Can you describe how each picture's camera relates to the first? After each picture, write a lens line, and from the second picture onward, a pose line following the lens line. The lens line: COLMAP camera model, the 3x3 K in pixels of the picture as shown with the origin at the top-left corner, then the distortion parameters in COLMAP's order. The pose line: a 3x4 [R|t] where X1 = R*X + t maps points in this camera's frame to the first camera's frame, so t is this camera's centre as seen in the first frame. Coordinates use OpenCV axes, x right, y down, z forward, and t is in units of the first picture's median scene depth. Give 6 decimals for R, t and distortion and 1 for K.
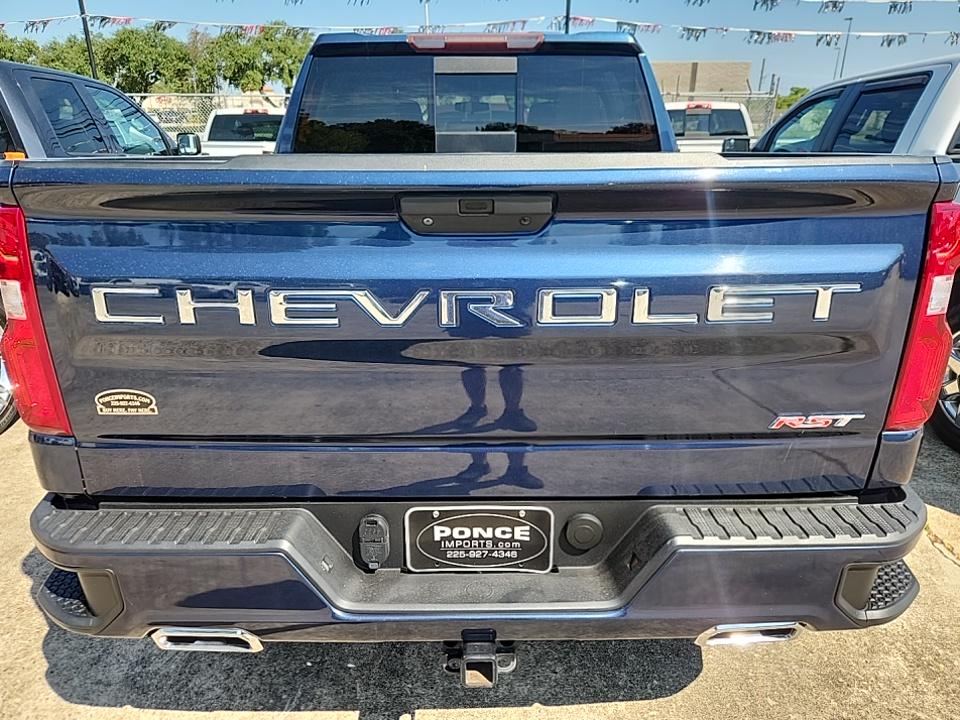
lens RADIAL K [[639.5, 0, 480.5], [0, 639.5, 365.3], [0, 0, 1]] dist [0.032782, -0.033756]
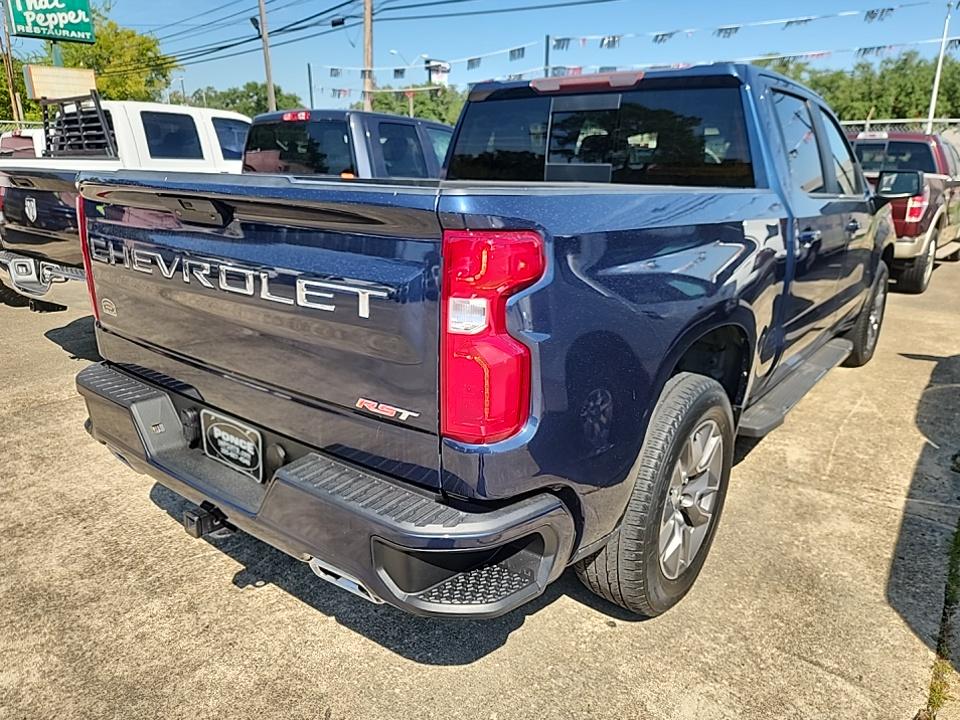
lens RADIAL K [[642.2, 0, 480.0], [0, 642.2, 360.0], [0, 0, 1]] dist [-0.003365, -0.004556]
pose [[0.798763, 0.189519, -0.571016, 0.443197], [-0.217509, 0.975861, 0.019624, -0.020670], [0.560952, 0.108526, 0.820704, 0.045884]]
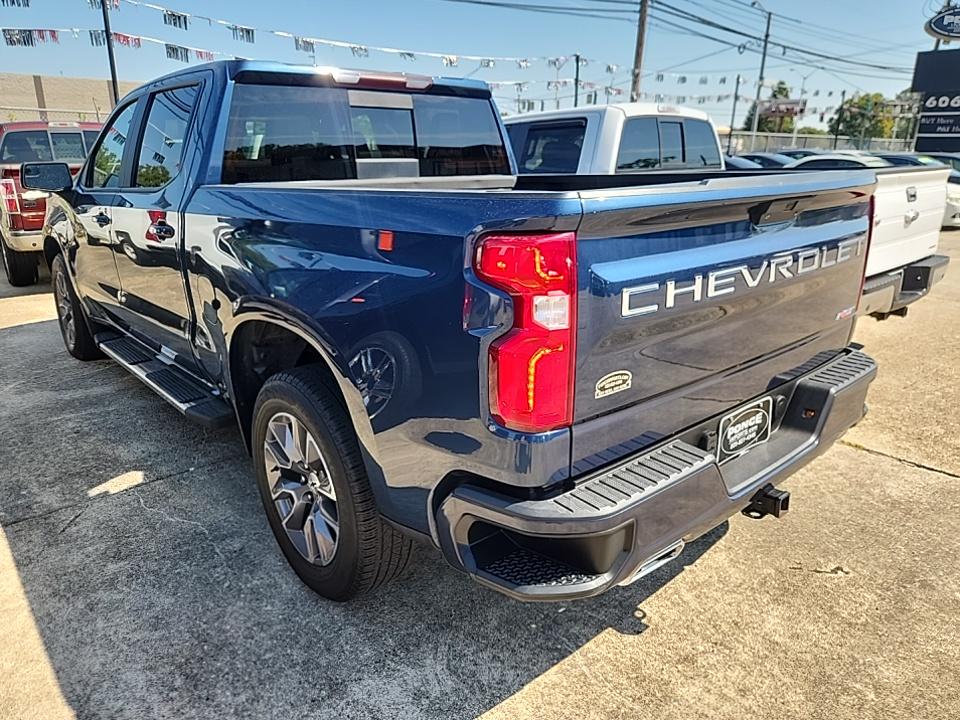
lens RADIAL K [[642.2, 0, 480.0], [0, 642.2, 360.0], [0, 0, 1]] dist [-0.003365, -0.004556]
pose [[0.760240, -0.197650, 0.618845, -0.517218], [0.221888, 0.974308, 0.038594, -0.030605], [-0.610574, 0.107974, 0.784564, 0.067486]]
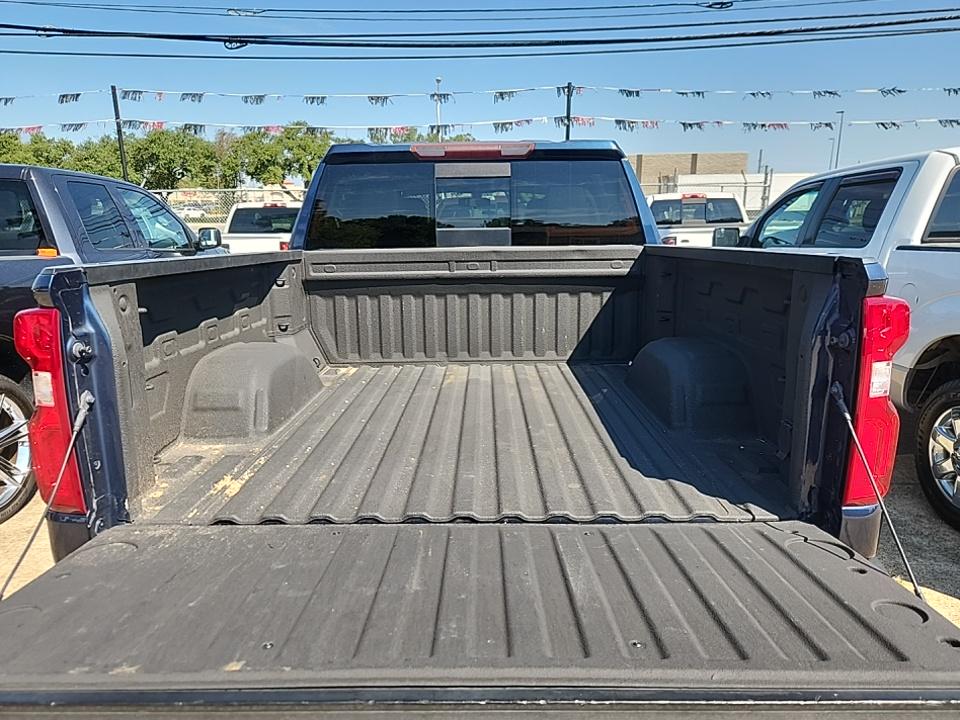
lens RADIAL K [[645.4, 0, 486.3], [0, 645.4, 360.1], [0, 0, 1]] dist [0.010620, -0.002686]
pose [[0.999921, -0.006913, -0.010462, 0.019888], [0.005479, 0.991322, -0.131341, 0.000151], [0.011279, 0.131274, 0.991282, -0.040055]]
